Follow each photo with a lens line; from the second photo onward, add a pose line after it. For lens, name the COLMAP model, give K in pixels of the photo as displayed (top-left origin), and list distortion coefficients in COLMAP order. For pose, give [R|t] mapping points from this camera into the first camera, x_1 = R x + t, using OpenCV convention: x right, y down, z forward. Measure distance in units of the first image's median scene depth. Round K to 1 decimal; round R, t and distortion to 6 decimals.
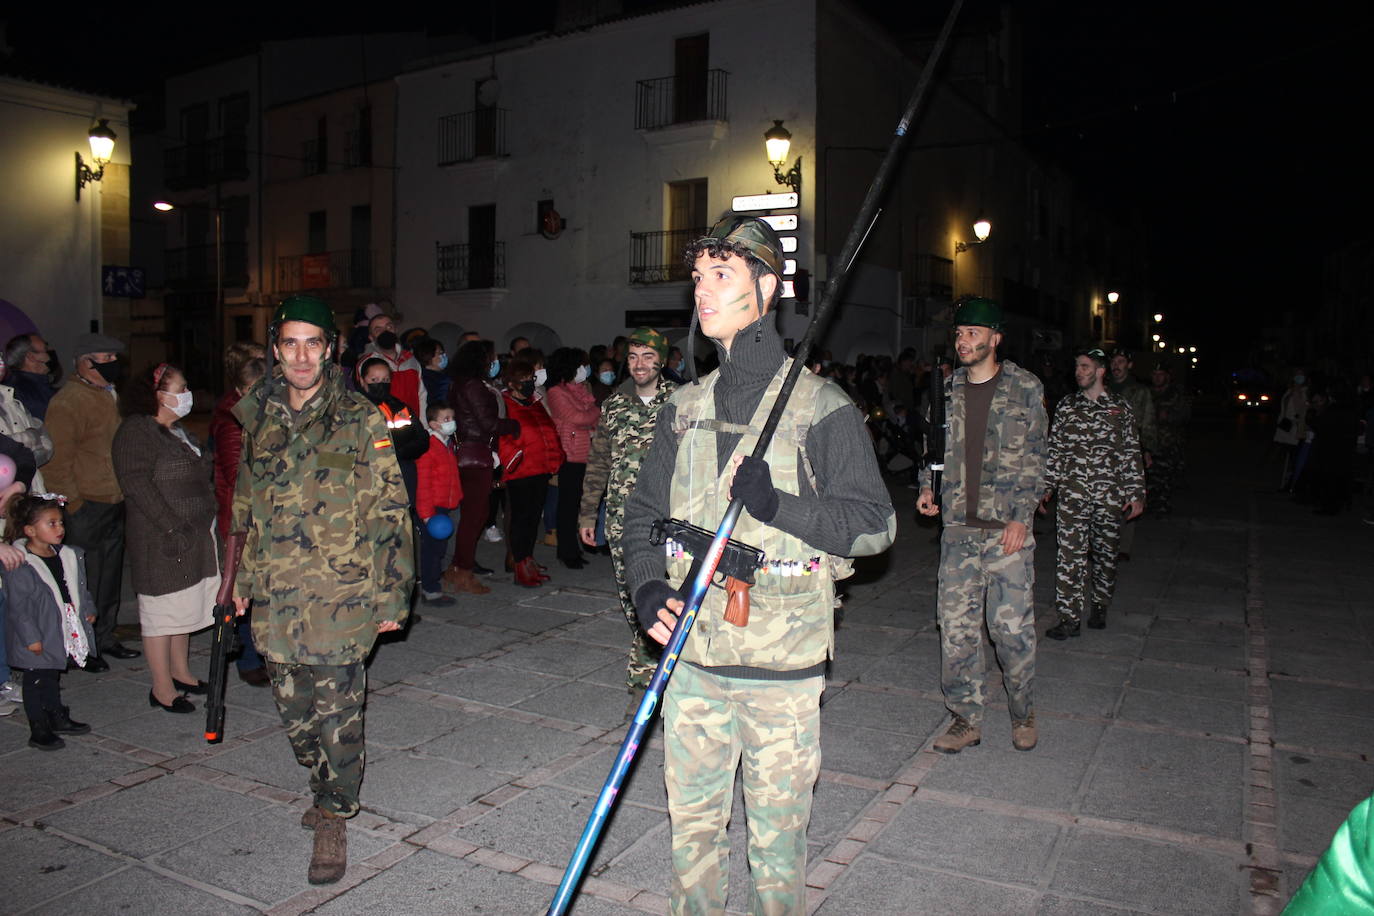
lens RADIAL K [[1142.3, 0, 682.2], [0, 1142.3, 451.4], [0, 0, 1]] dist [-0.167377, 0.157955]
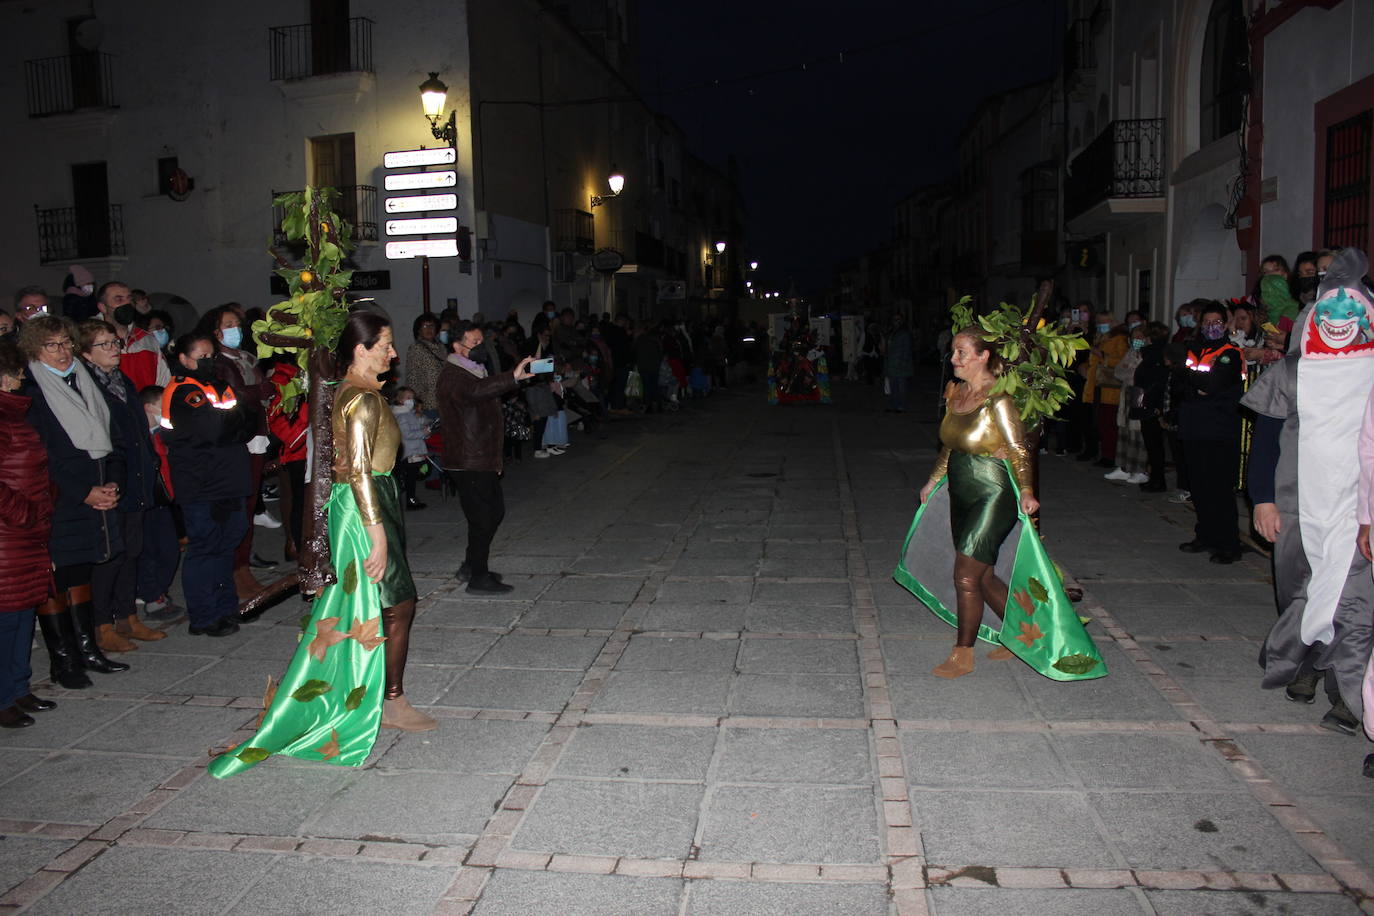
lens RADIAL K [[1146.5, 0, 679.7], [0, 1146.5, 454.0], [0, 0, 1]] dist [-0.165256, 0.155066]
pose [[0.937543, -0.077572, 0.339109, -0.060341], [0.064355, 0.996670, 0.050065, -0.002457], [-0.341863, -0.025115, 0.939414, 0.016397]]
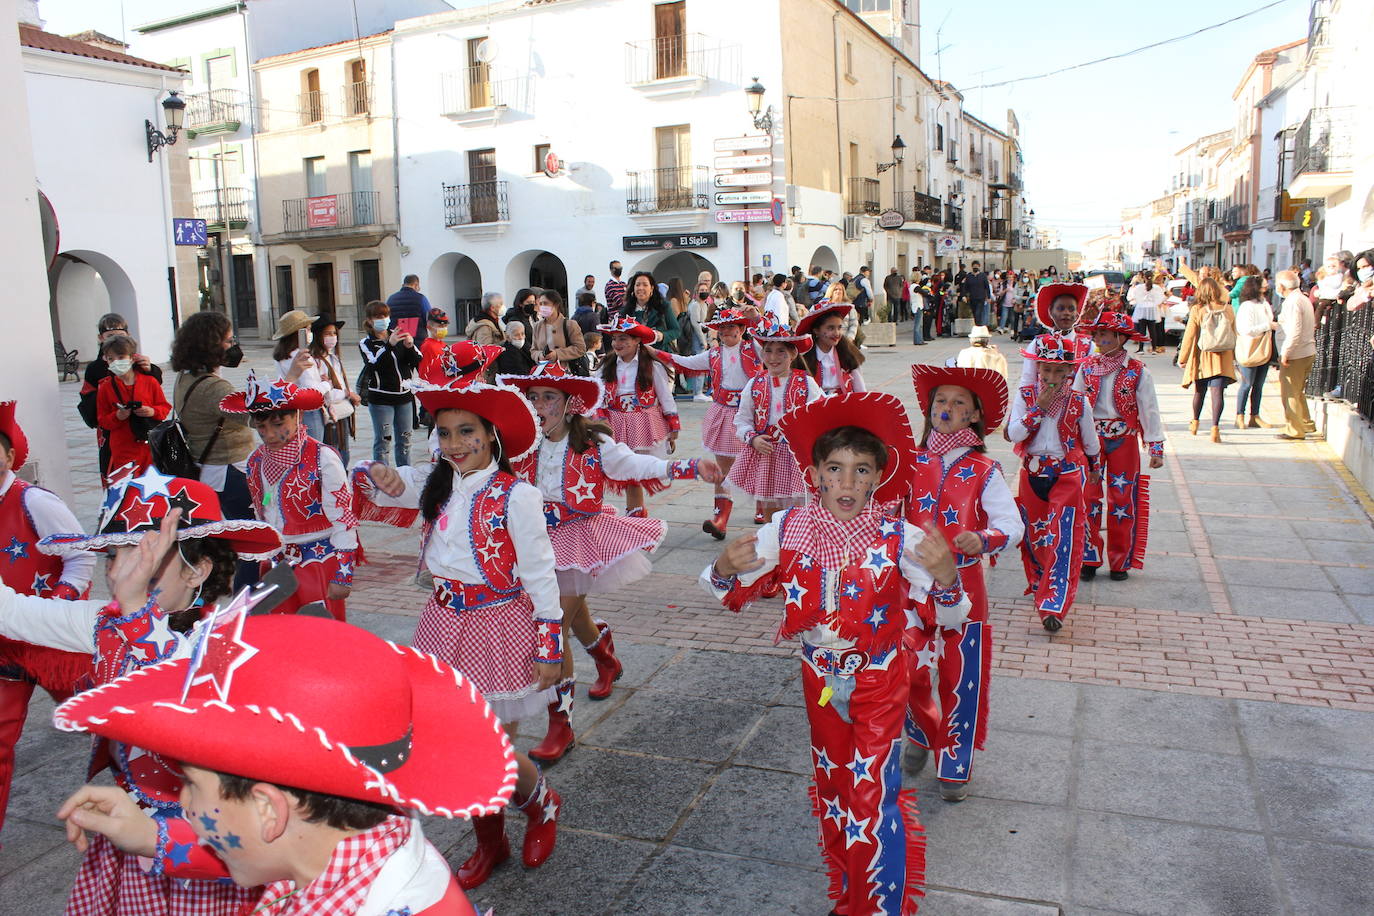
lens RADIAL K [[1142.3, 0, 682.2], [0, 1142.3, 451.4], [0, 0, 1]] dist [-0.167377, 0.157955]
pose [[0.992586, -0.062056, 0.104512, -0.130995], [0.053756, 0.995309, 0.080441, 0.008192], [-0.109013, -0.074226, 0.991265, -0.209418]]
